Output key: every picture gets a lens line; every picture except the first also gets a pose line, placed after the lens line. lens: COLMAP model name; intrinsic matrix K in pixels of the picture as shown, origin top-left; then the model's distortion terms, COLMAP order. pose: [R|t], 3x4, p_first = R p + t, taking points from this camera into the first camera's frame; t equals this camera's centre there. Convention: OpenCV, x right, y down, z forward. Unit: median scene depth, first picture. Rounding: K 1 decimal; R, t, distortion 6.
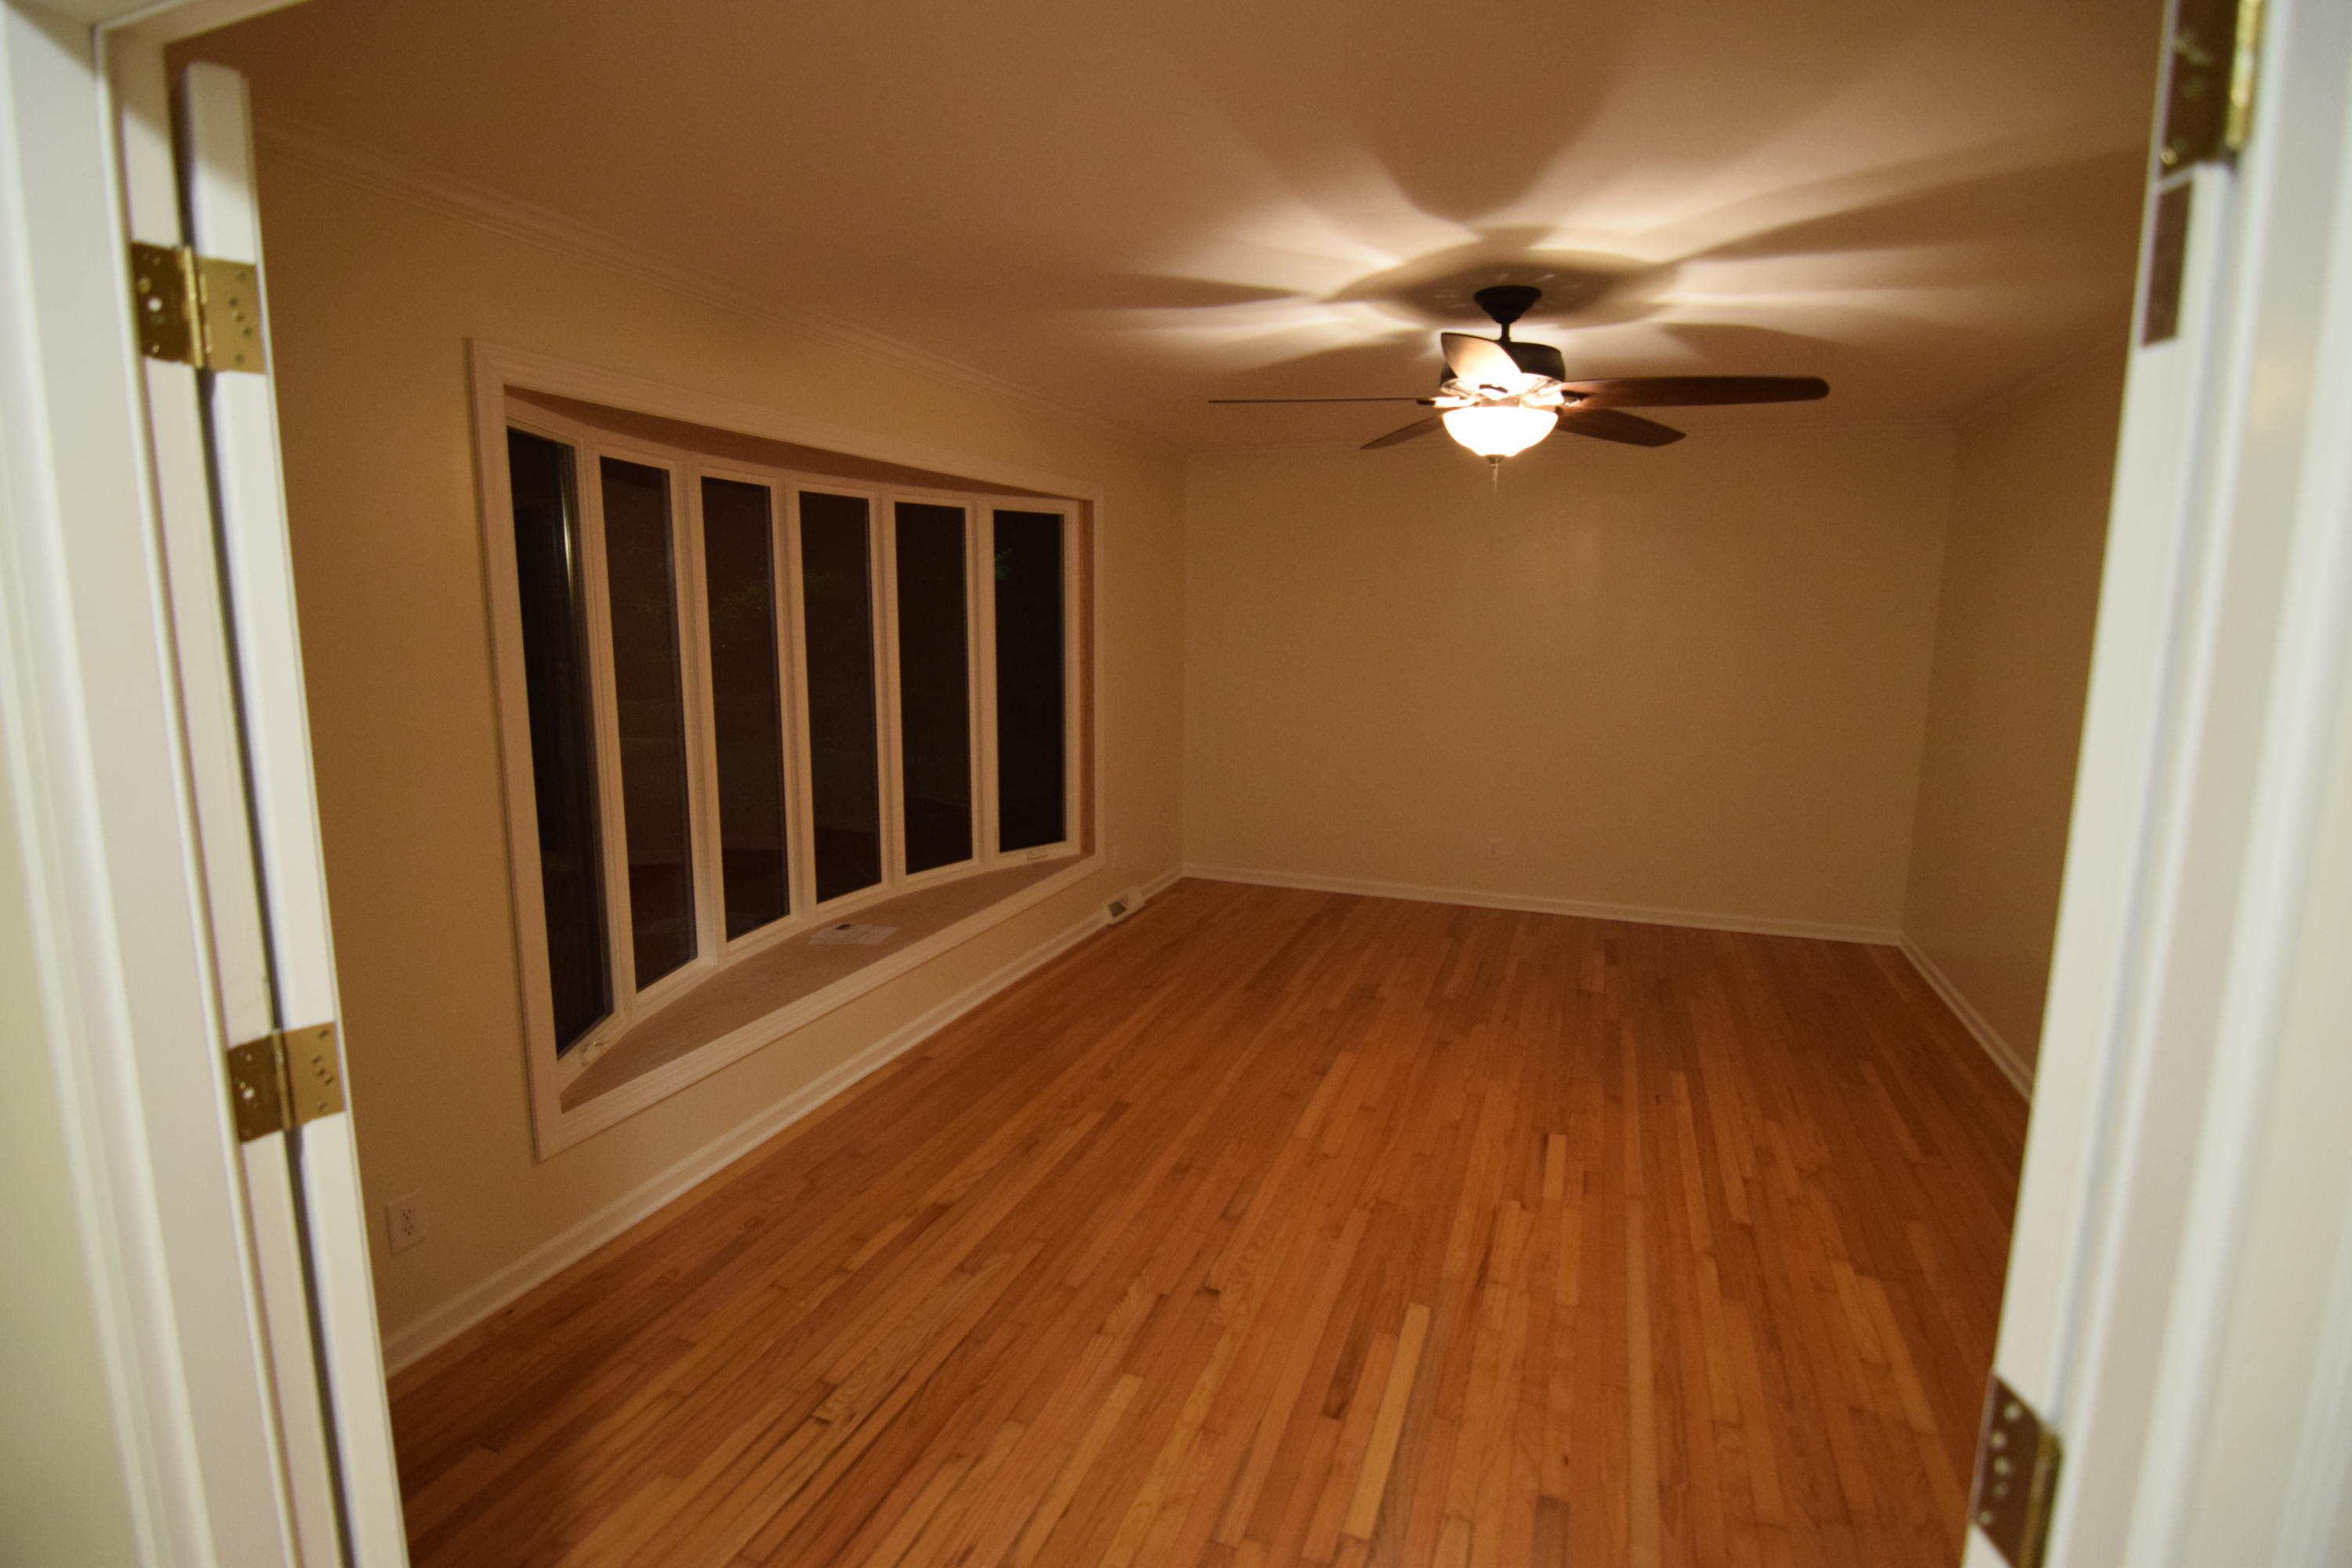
lens RADIAL K [[1177.9, 0, 1173.9], [0, 1177.9, 790.5], [0, 0, 1]] dist [-0.035628, -0.000922]
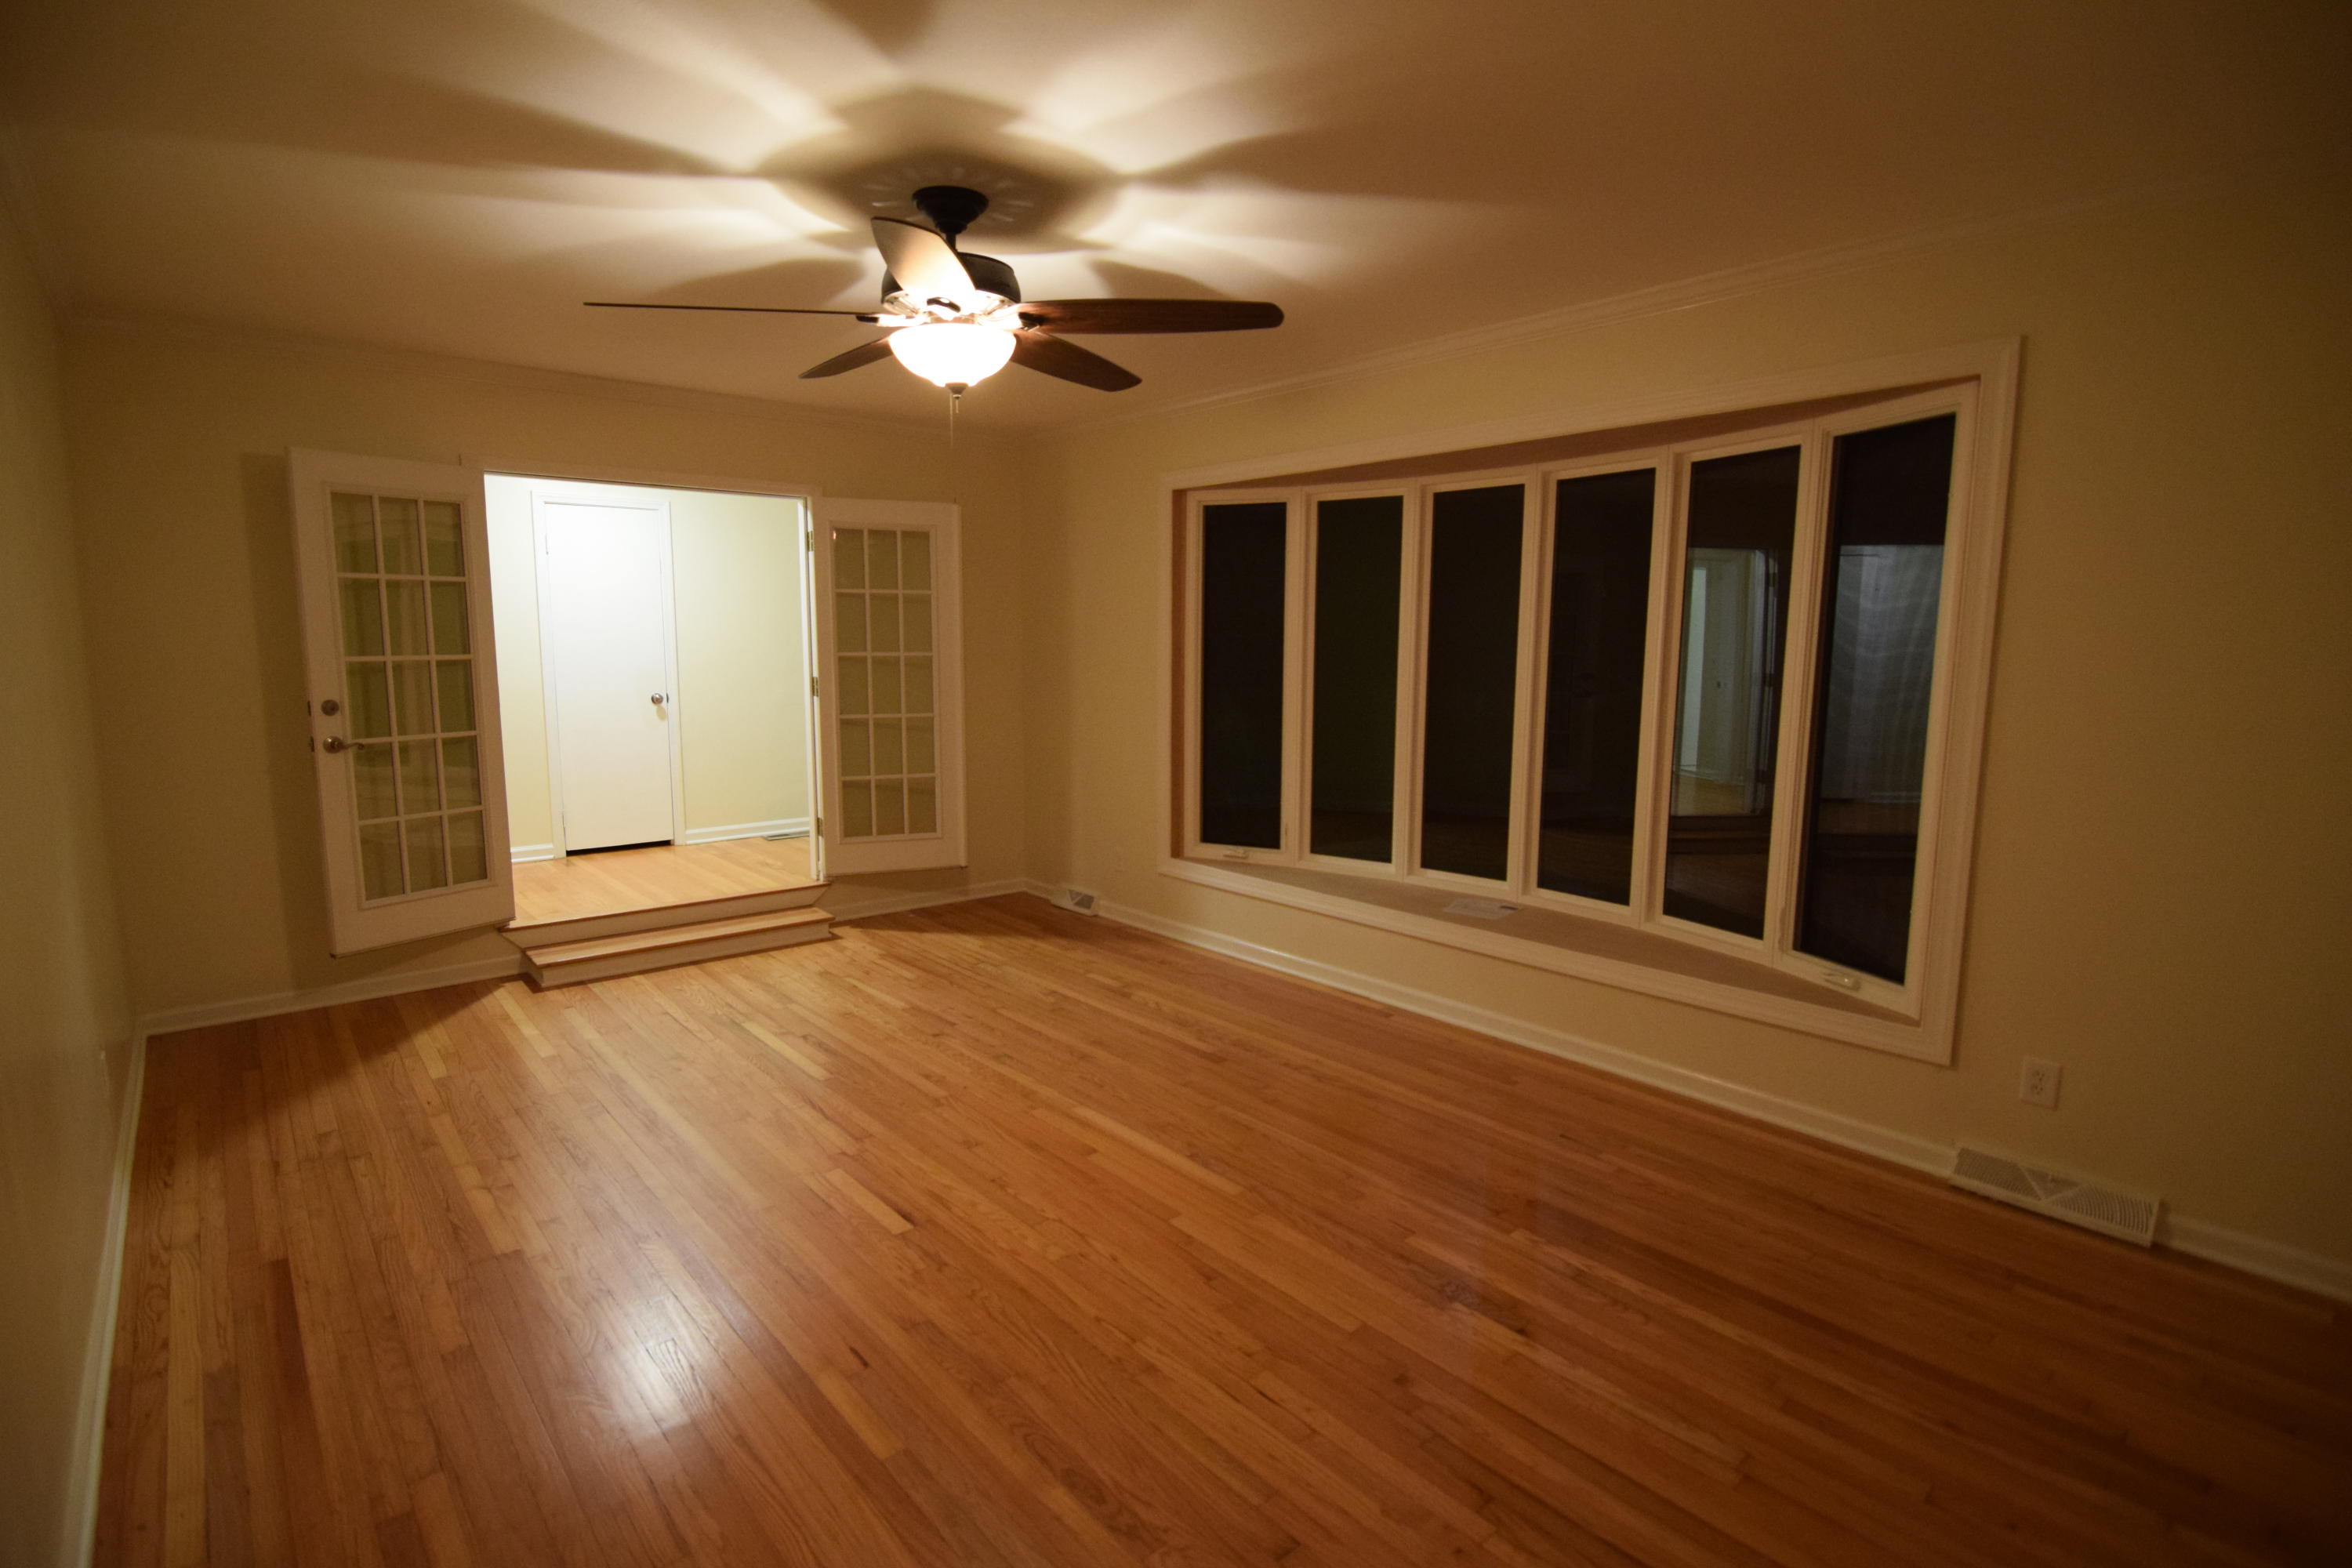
lens RADIAL K [[1177.9, 0, 1176.3], [0, 1177.9, 796.4], [0, 0, 1]] dist [-0.035628, -0.000922]
pose [[-0.500558, 0.113032, -0.858292, 0.879073], [-0.142810, 0.967075, 0.210644, -0.181652], [0.853843, 0.228012, -0.467935, 1.455955]]
